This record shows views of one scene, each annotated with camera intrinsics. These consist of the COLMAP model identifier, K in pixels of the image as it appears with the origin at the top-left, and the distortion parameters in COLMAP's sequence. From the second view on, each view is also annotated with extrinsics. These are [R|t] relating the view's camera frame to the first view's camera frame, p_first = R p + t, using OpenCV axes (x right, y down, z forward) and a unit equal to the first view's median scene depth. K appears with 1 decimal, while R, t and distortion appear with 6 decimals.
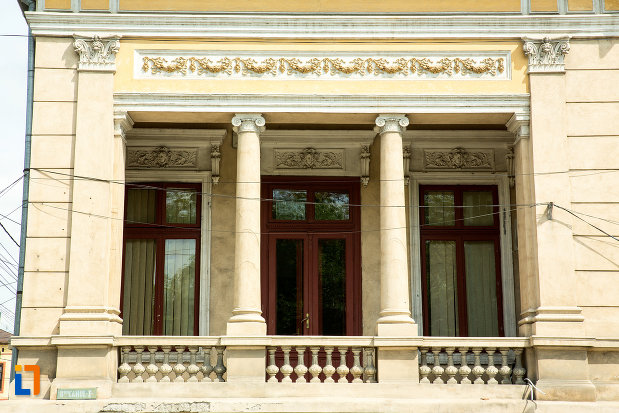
lens RADIAL K [[1122.8, 0, 309.4], [0, 1122.8, 206.9], [0, 0, 1]] dist [0.221004, 0.000000]
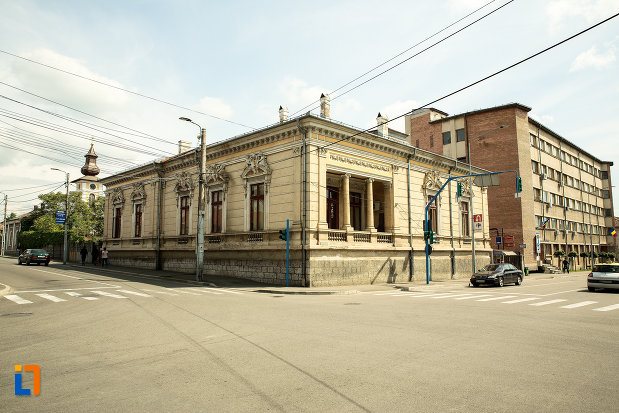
lens RADIAL K [[447.3, 0, 306.1], [0, 447.3, 208.2], [0, 0, 1]] dist [-0.064214, -0.010224]
pose [[0.717958, 0.071067, 0.692449, -1.224435], [-0.136700, 0.989798, 0.040151, -0.005913], [-0.682532, -0.123485, 0.720349, -0.024369]]
